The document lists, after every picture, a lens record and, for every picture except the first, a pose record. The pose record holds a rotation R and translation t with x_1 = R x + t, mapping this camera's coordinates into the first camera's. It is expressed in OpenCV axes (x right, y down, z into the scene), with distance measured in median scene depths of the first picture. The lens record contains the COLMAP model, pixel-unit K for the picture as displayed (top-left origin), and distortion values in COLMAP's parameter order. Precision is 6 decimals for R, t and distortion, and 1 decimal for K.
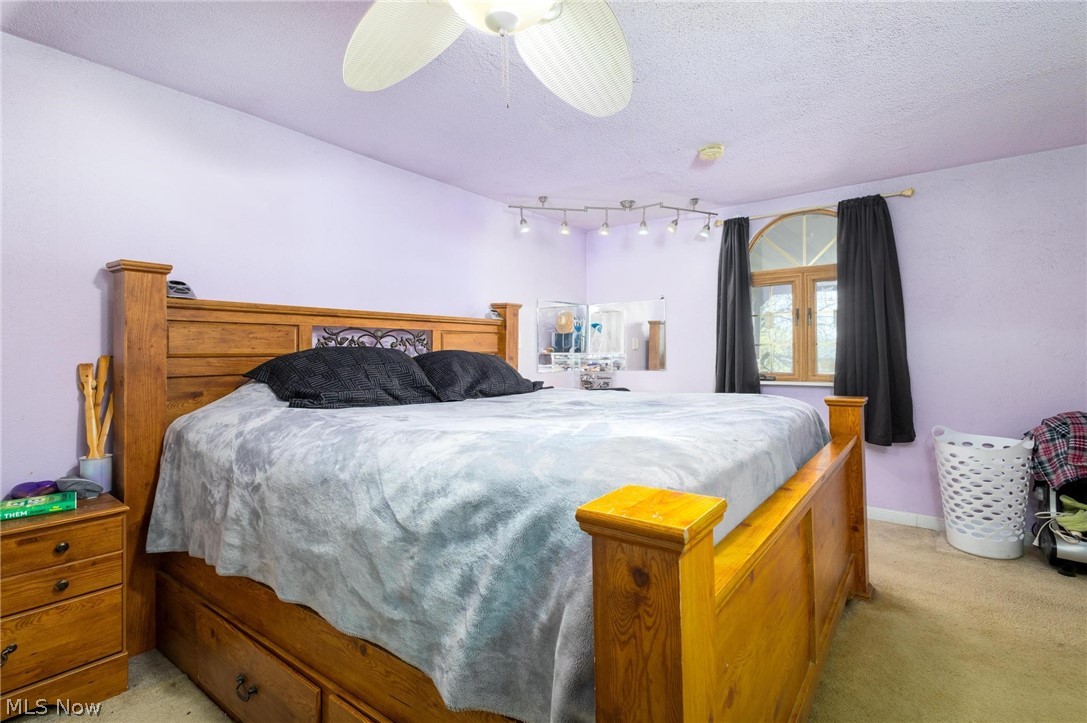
lens RADIAL K [[505.9, 0, 545.9], [0, 505.9, 355.9], [0, 0, 1]] dist [0.012820, -0.000535]
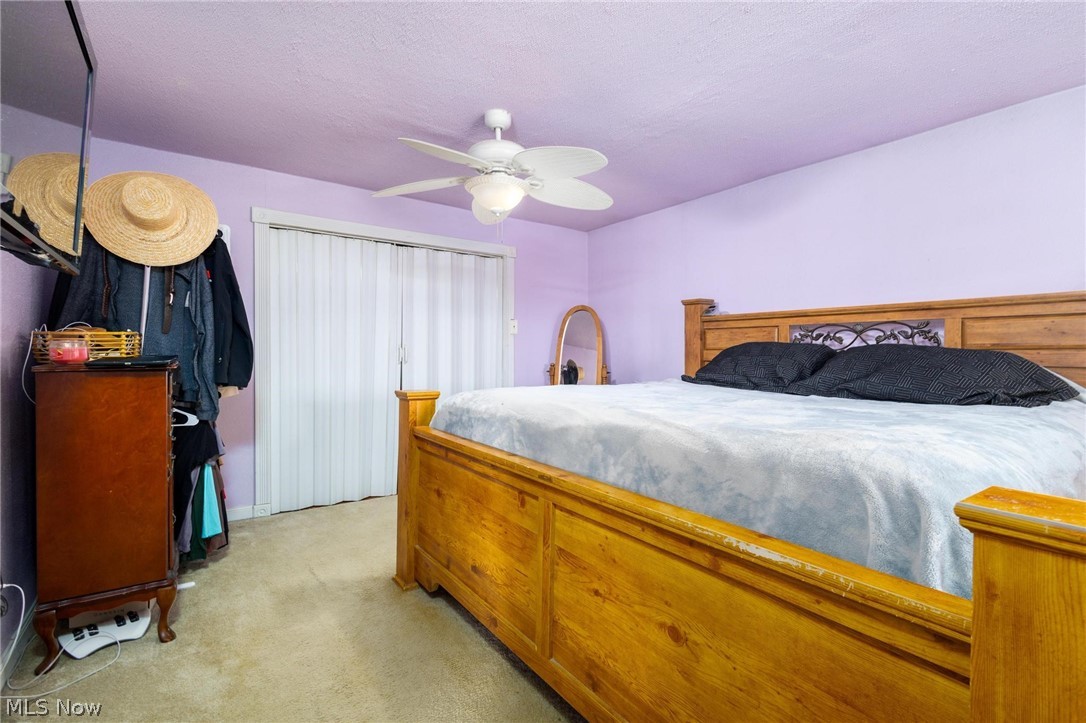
lens RADIAL K [[505.4, 0, 545.4], [0, 505.4, 355.9], [0, 0, 1]] dist [0.012820, -0.000535]
pose [[-0.304854, 0.006363, -0.952378, 0.833161], [-0.018917, 0.999740, 0.012734, 0.009273], [0.952211, 0.021898, -0.304655, 0.762425]]
